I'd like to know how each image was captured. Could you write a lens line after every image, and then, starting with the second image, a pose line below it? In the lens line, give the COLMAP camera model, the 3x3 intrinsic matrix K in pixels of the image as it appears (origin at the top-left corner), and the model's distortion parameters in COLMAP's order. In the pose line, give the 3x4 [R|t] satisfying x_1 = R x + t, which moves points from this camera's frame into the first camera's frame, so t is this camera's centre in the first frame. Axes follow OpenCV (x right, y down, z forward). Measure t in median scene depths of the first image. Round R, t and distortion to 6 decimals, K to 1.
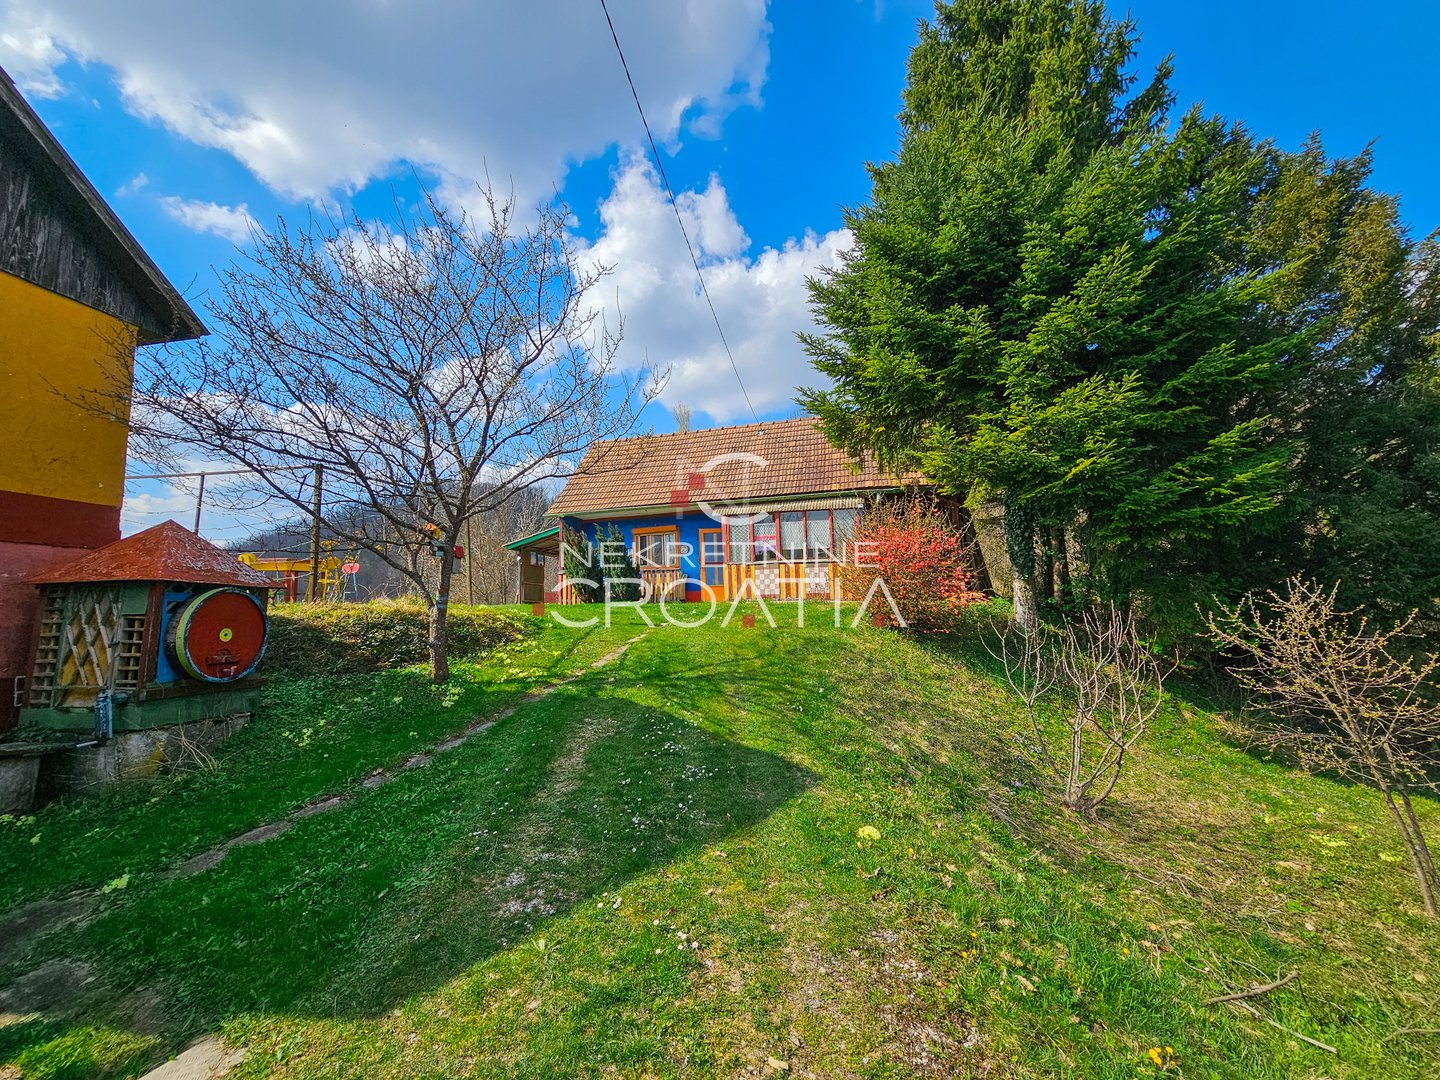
lens RADIAL K [[589.9, 0, 718.9], [0, 589.9, 543.1], [0, 0, 1]] dist [0.001168, -0.002913]
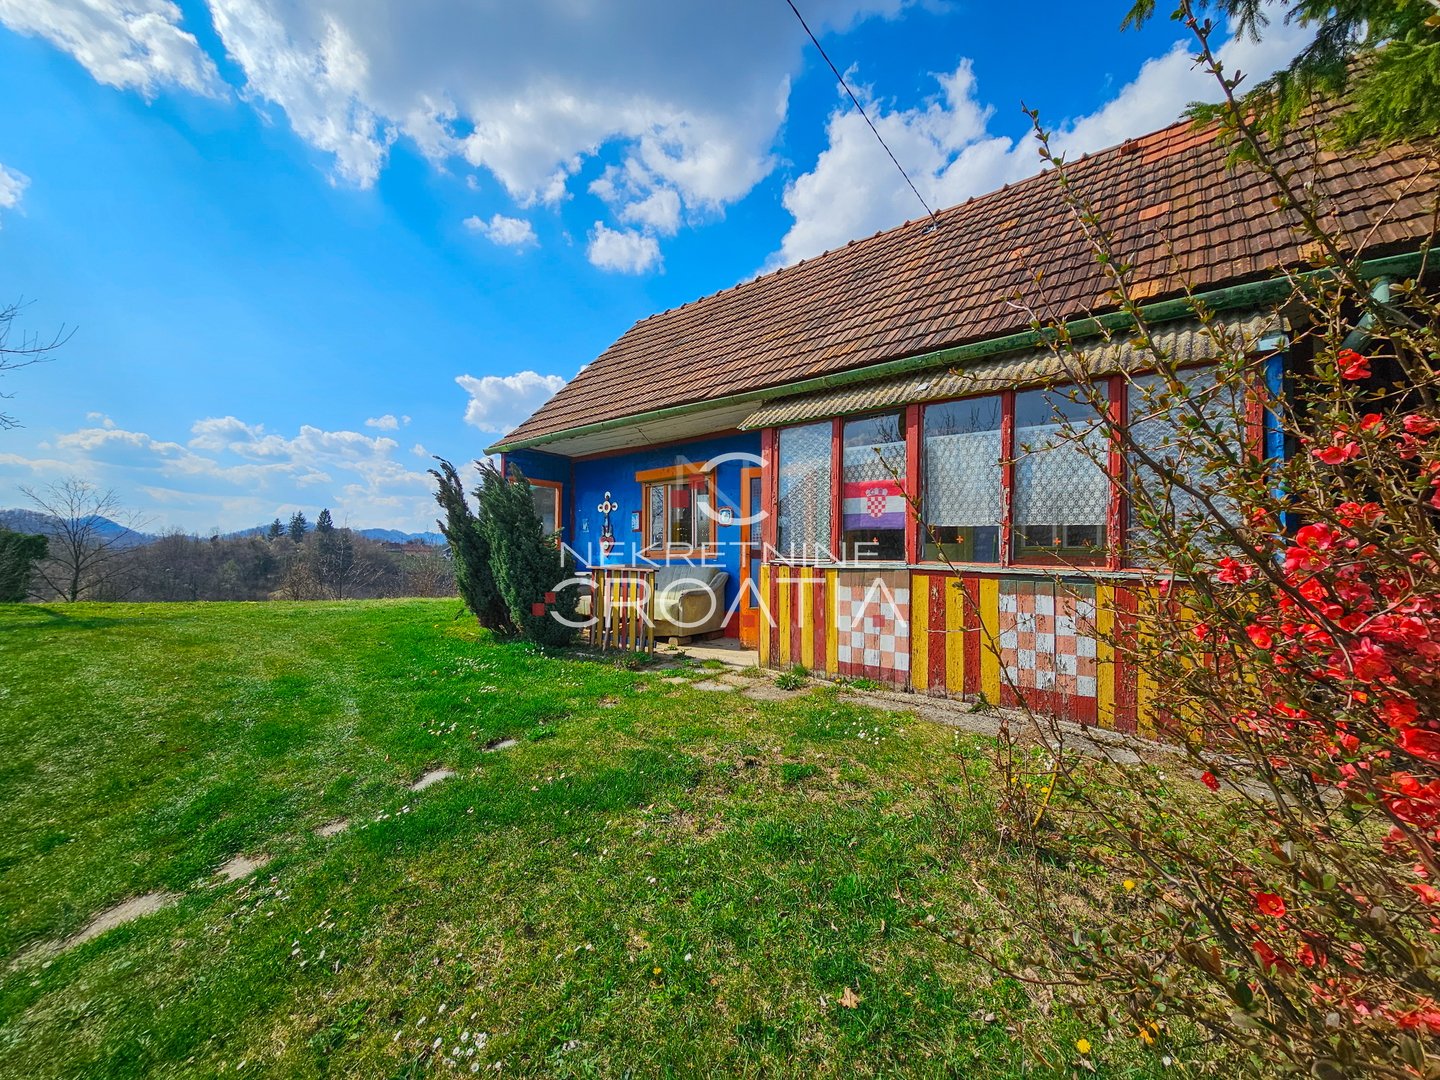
lens RADIAL K [[589.9, 0, 718.9], [0, 589.9, 543.1], [0, 0, 1]] dist [0.001168, -0.002913]
pose [[0.927484, 0.003123, -0.373850, 0.124357], [0.028411, 0.996485, 0.078809, -0.006457], [0.372782, -0.083716, 0.924135, 0.686215]]
